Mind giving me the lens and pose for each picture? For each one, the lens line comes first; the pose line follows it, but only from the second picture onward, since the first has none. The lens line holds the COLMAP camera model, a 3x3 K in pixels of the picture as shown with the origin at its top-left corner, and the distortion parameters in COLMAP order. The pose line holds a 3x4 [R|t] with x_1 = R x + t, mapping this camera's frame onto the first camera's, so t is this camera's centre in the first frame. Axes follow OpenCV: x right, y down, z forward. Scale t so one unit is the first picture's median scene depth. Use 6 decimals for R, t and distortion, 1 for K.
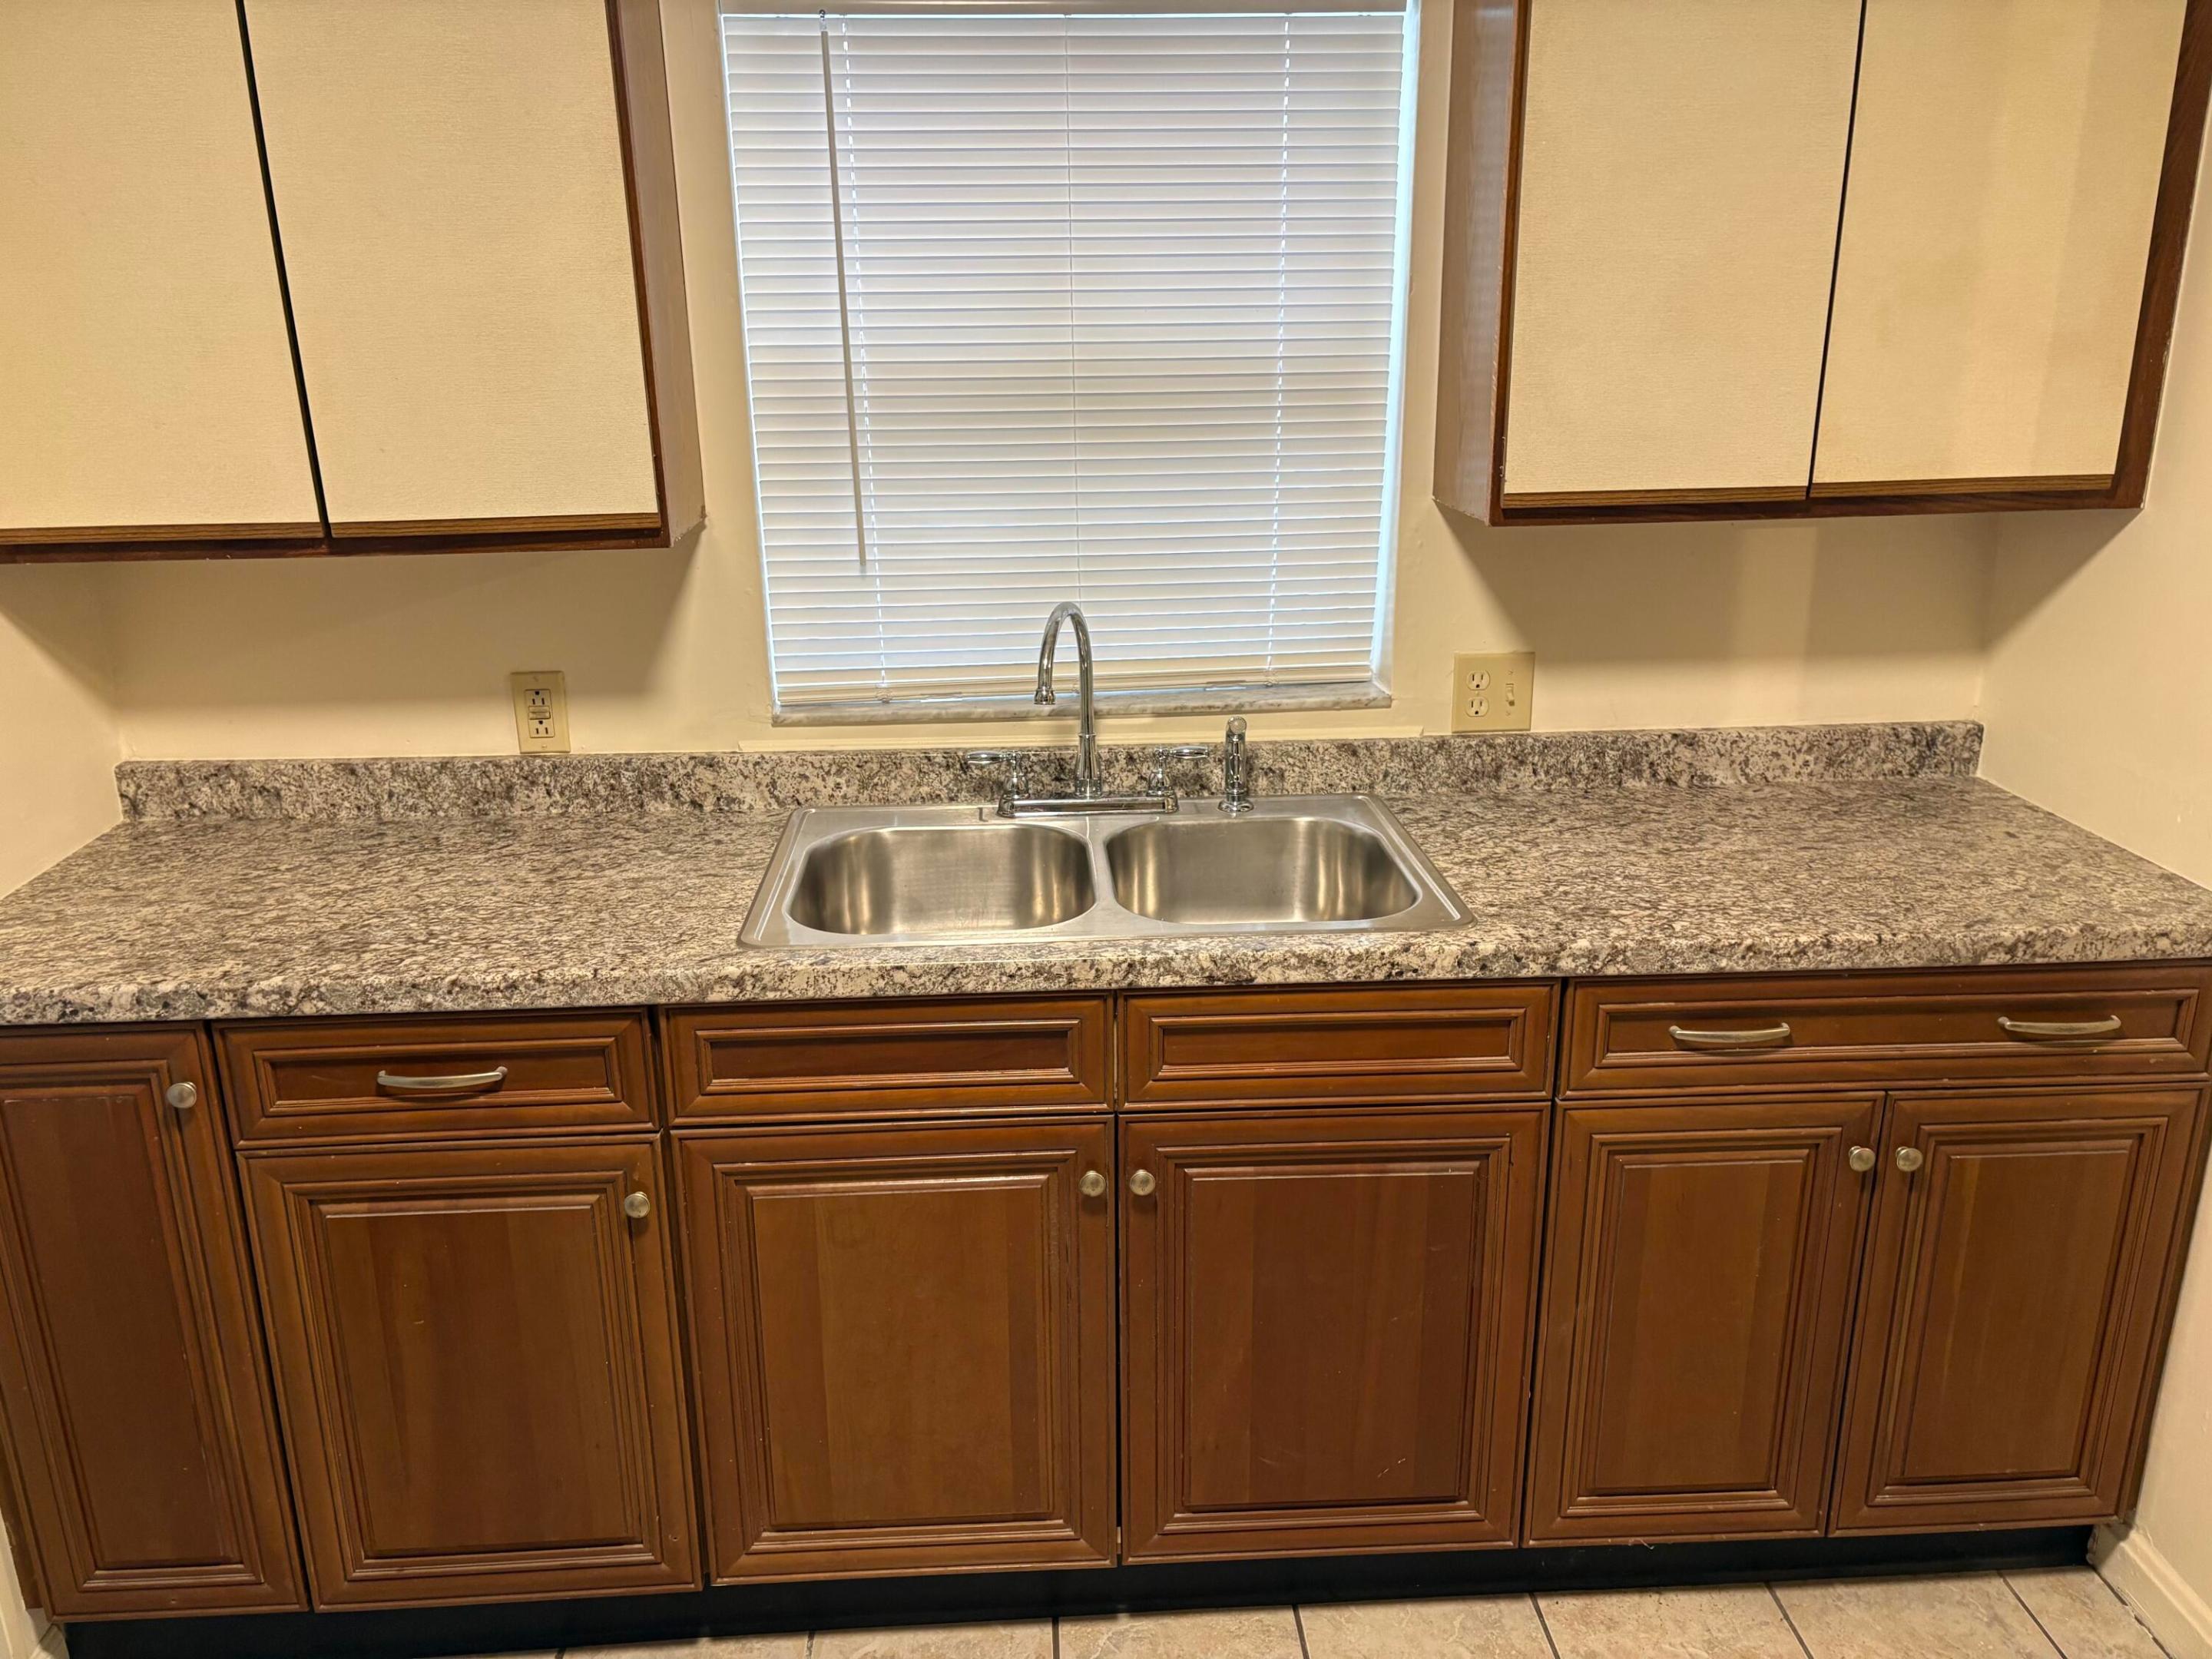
lens RADIAL K [[1659.8, 0, 1107.1], [0, 1659.8, 853.8], [0, 0, 1]] dist [0.061058, -0.076368]
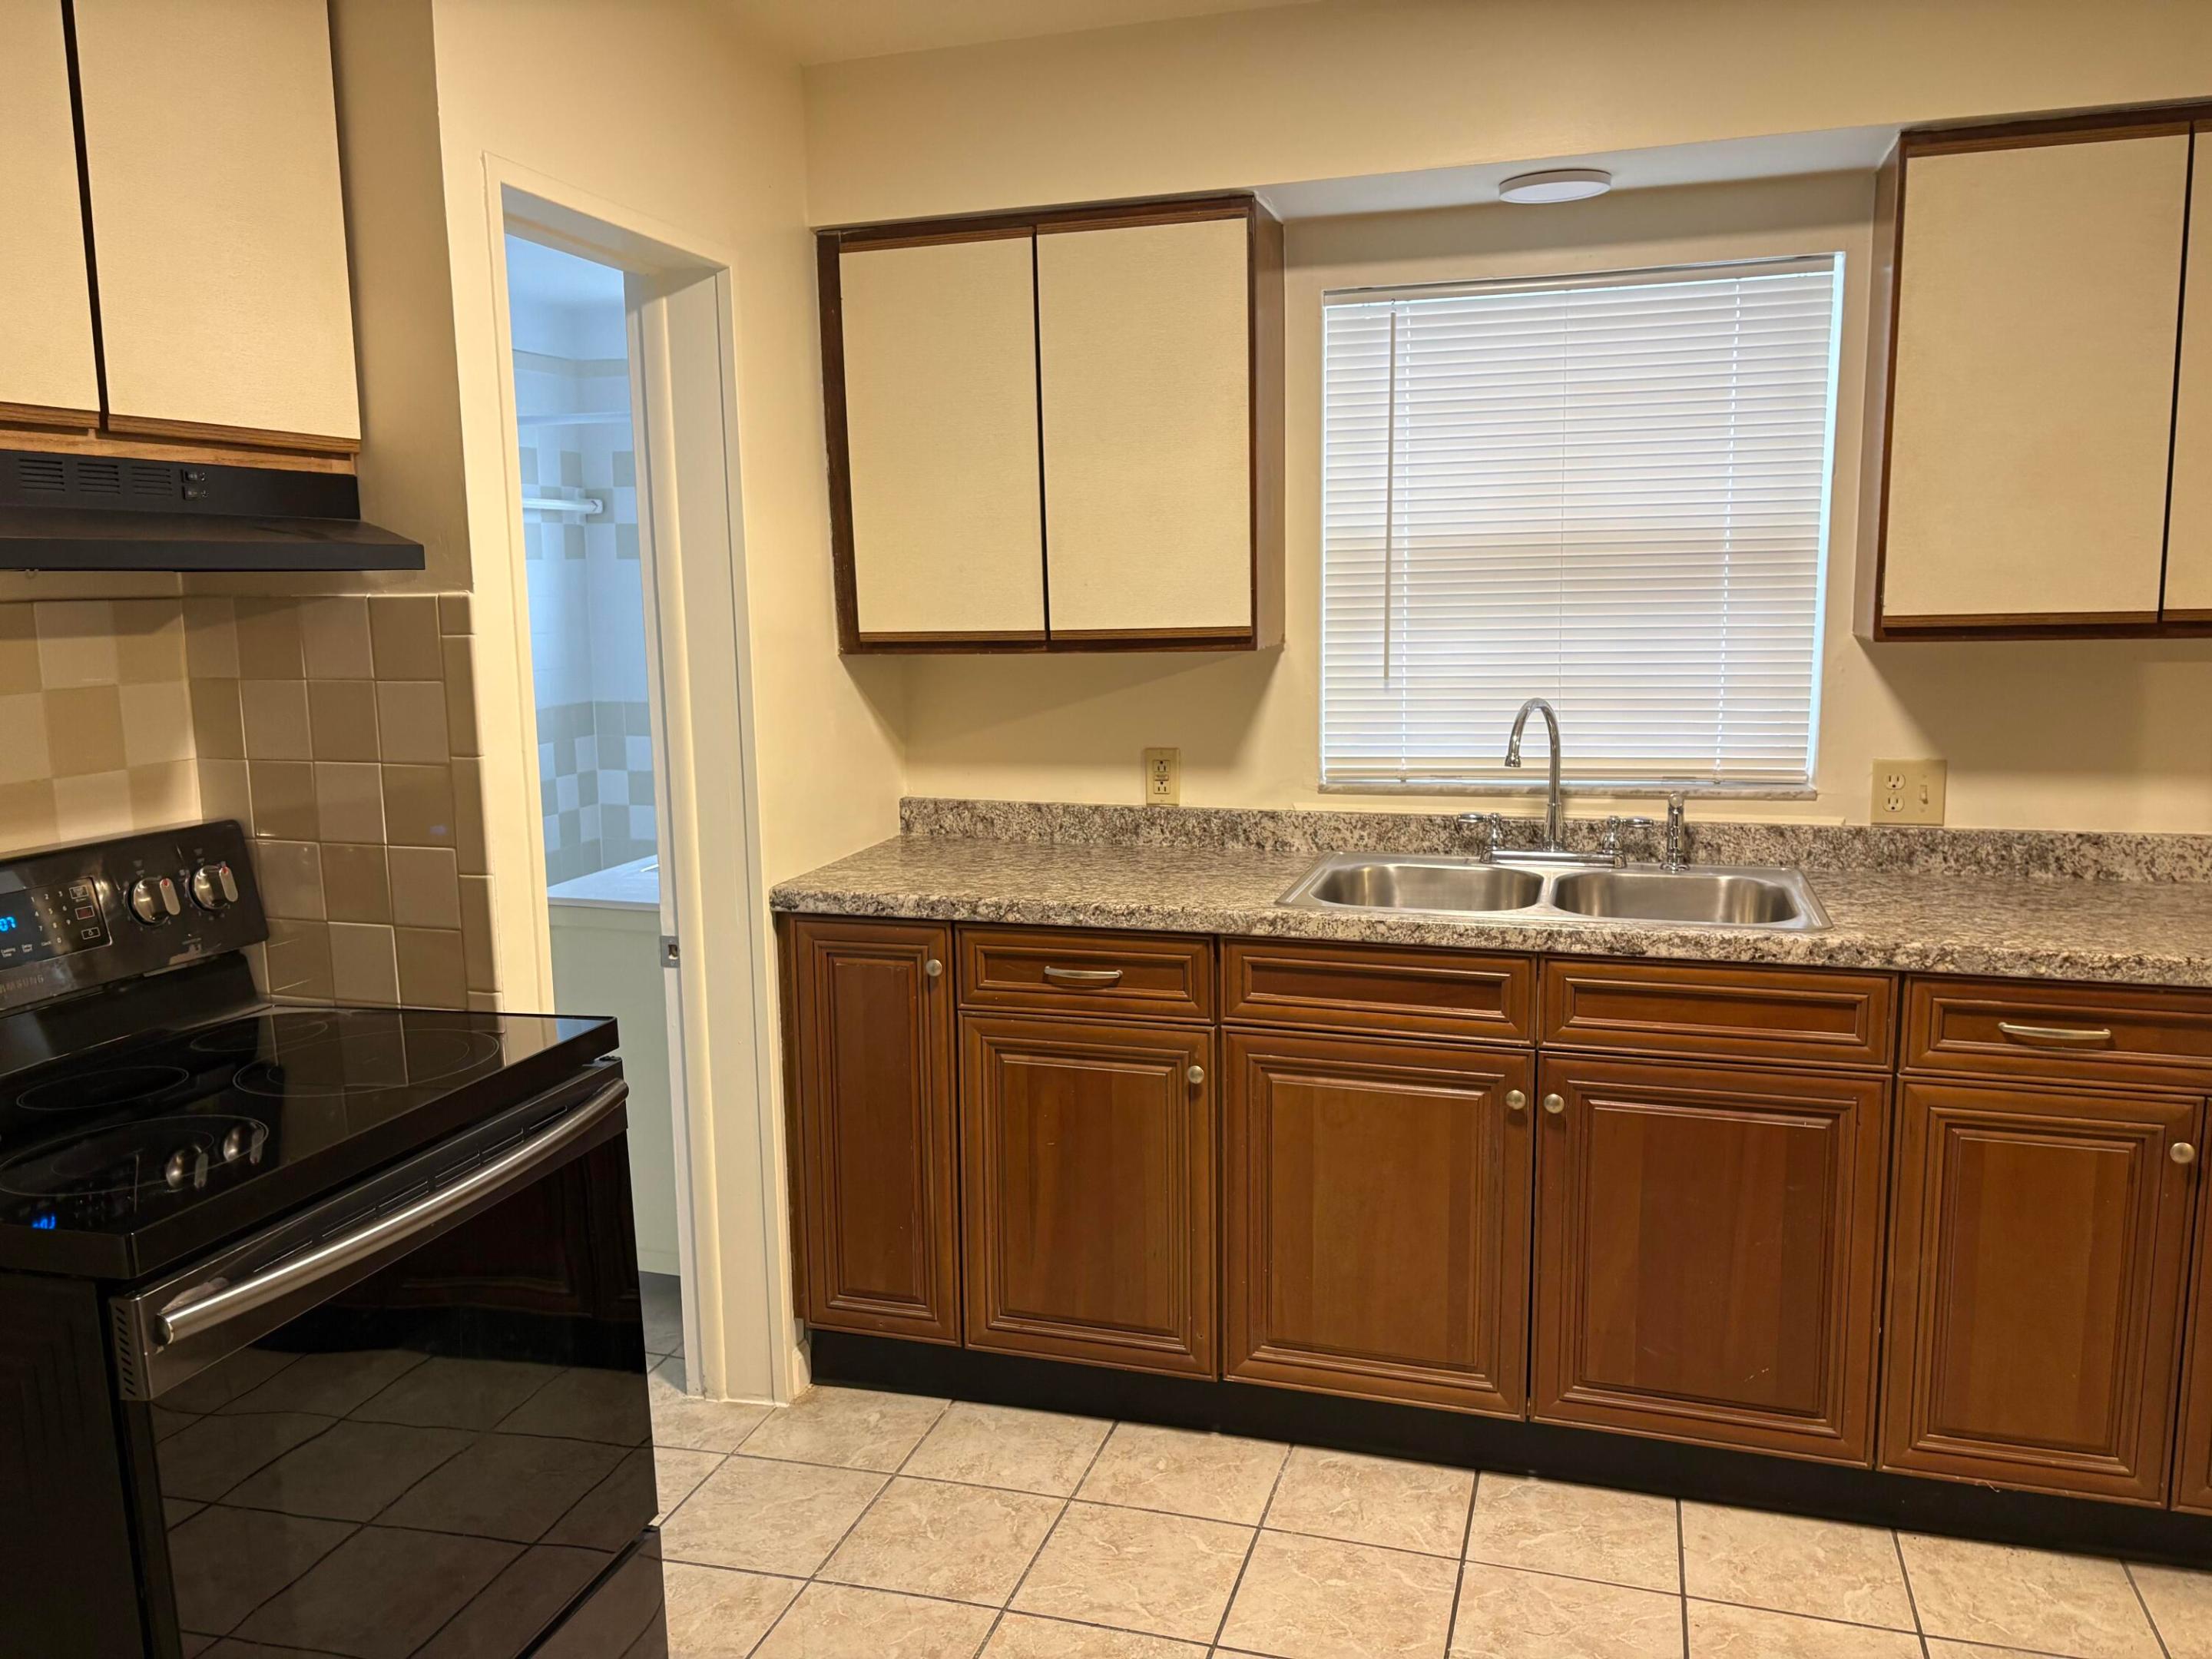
lens RADIAL K [[1629.8, 0, 1091.2], [0, 1629.8, 831.1], [0, 0, 1]] dist [-0.004501, 0.000563]
pose [[0.932959, 0.044949, -0.357164, 0.128531], [-0.098823, 0.986035, -0.134048, 0.187502], [0.346151, 0.160358, 0.924373, -0.372288]]
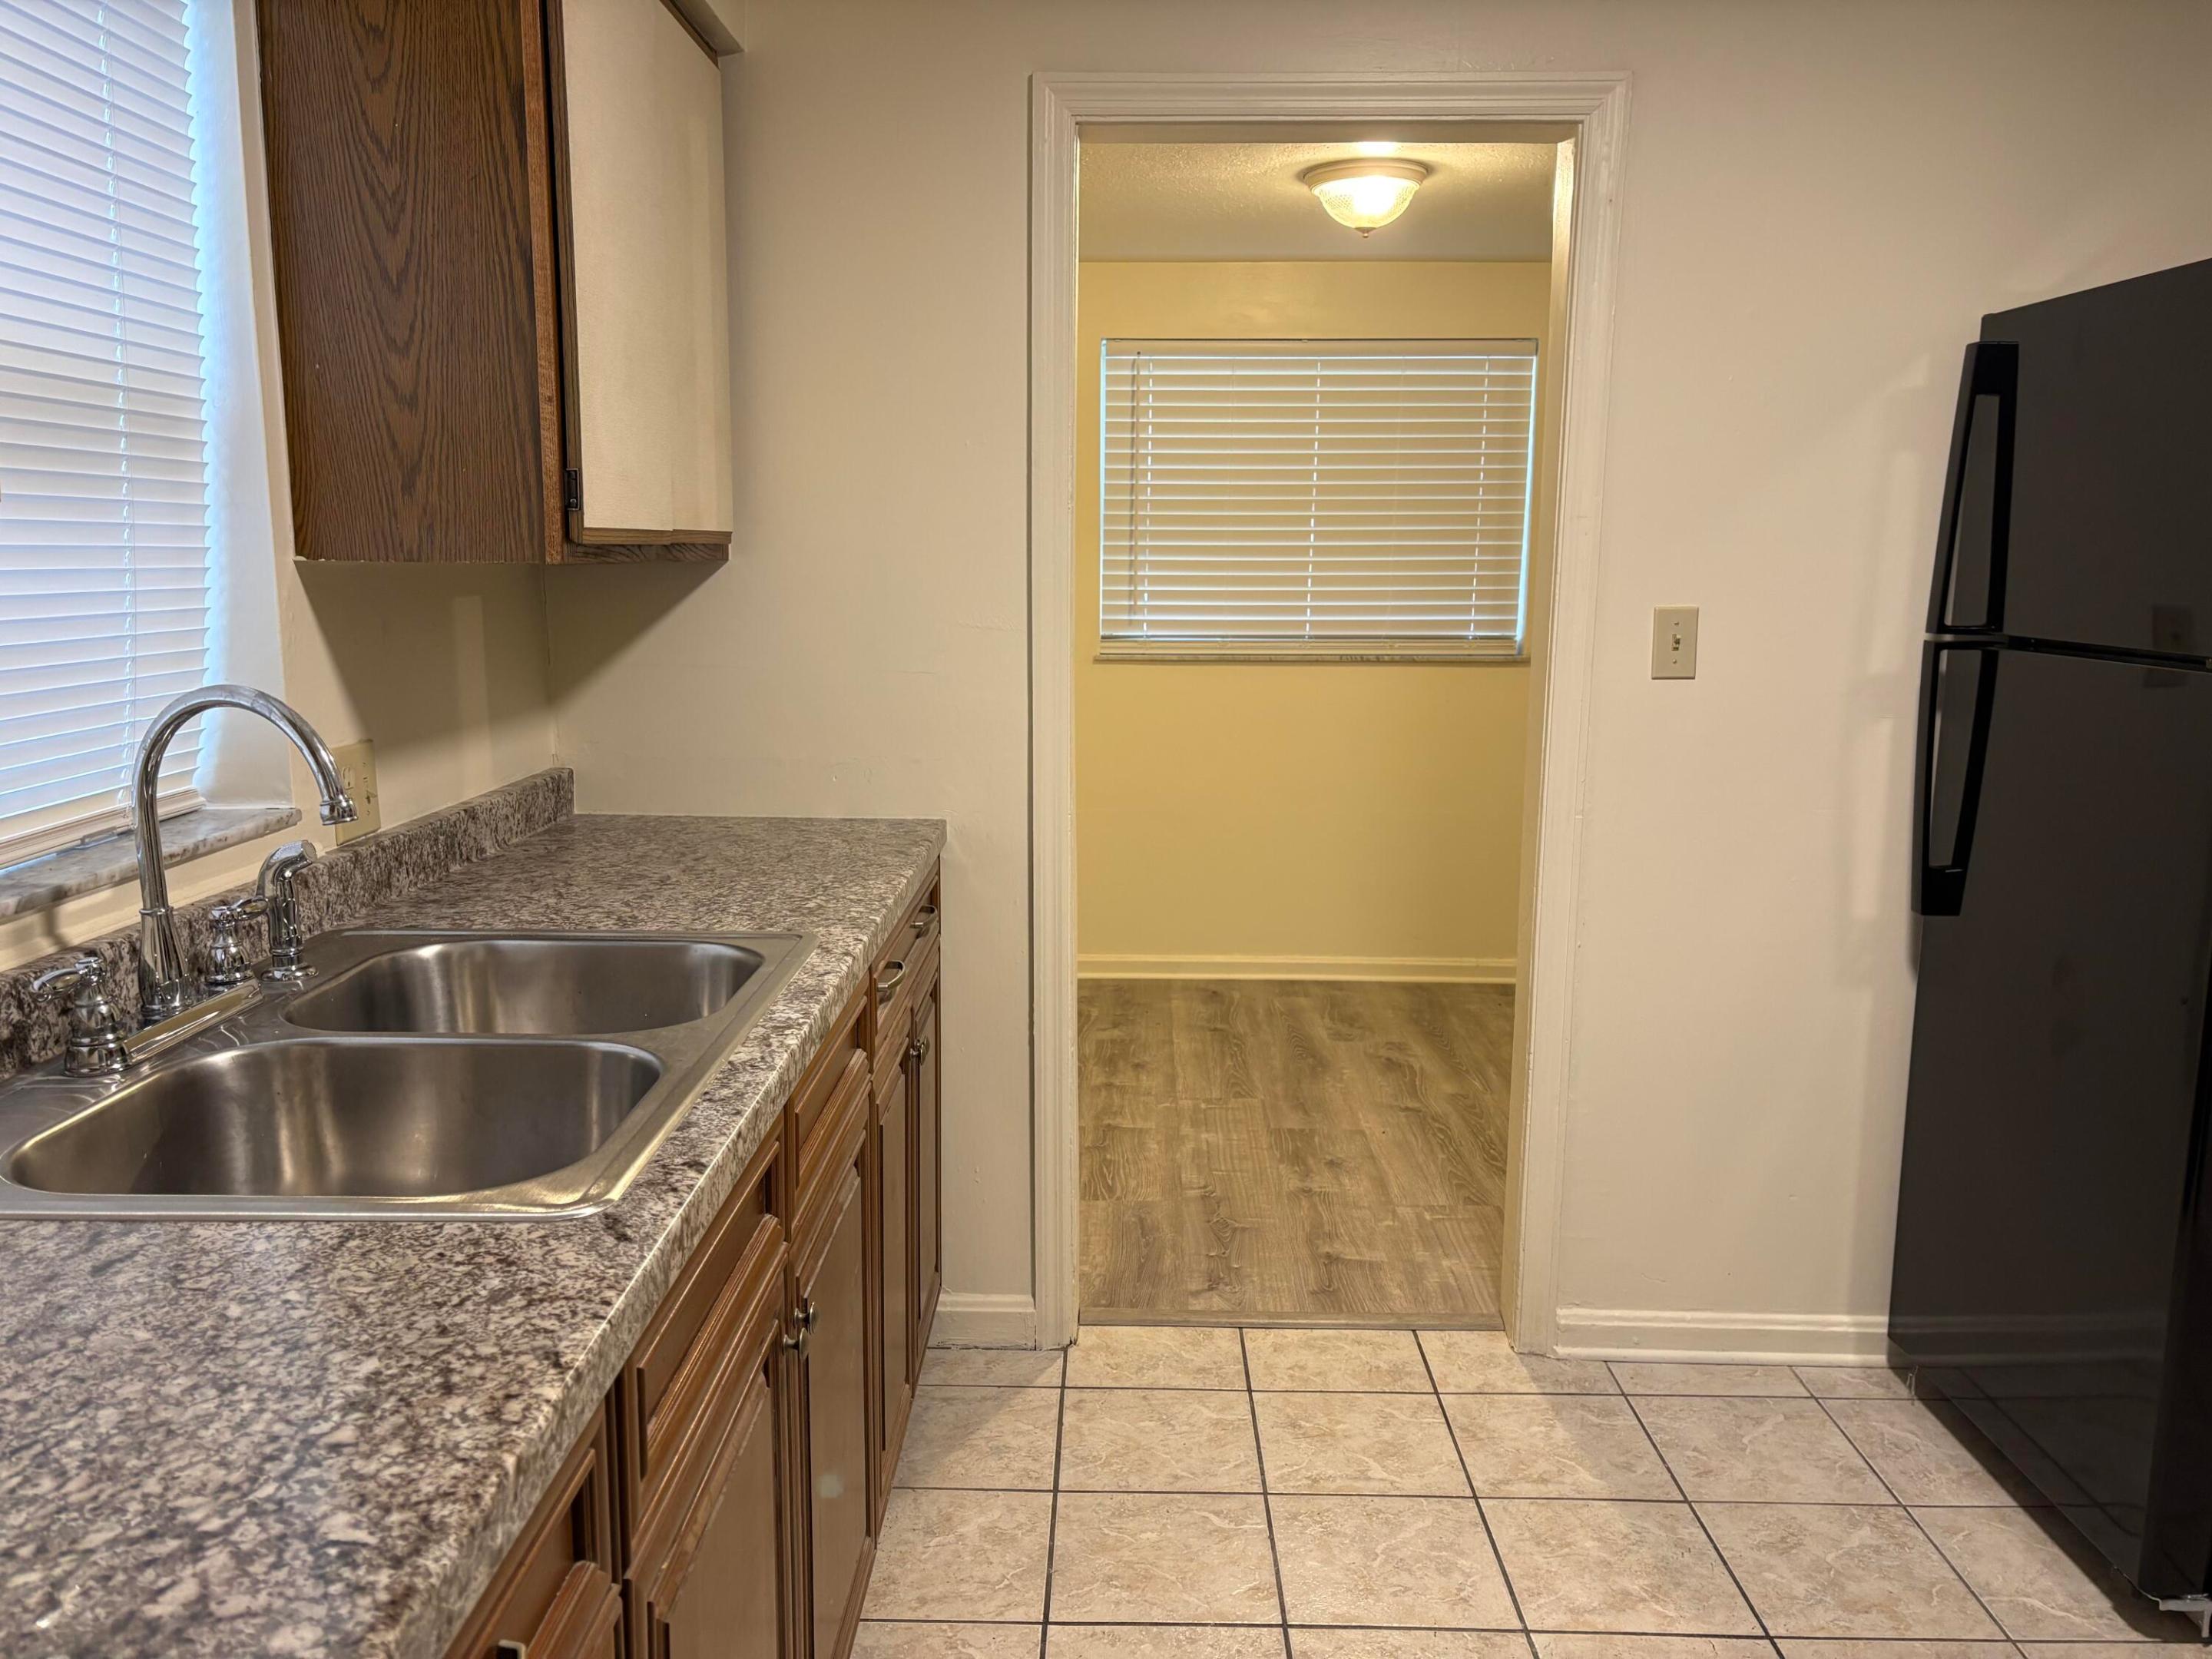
lens RADIAL K [[1688.5, 0, 1106.0], [0, 1688.5, 829.5], [0, 0, 1]] dist [0.098576, -0.000057]
pose [[0.066052, -0.153769, 0.985897, -0.748403], [0.294972, 0.946904, 0.127925, -0.095050], [-0.953220, 0.282363, 0.107903, 0.664918]]
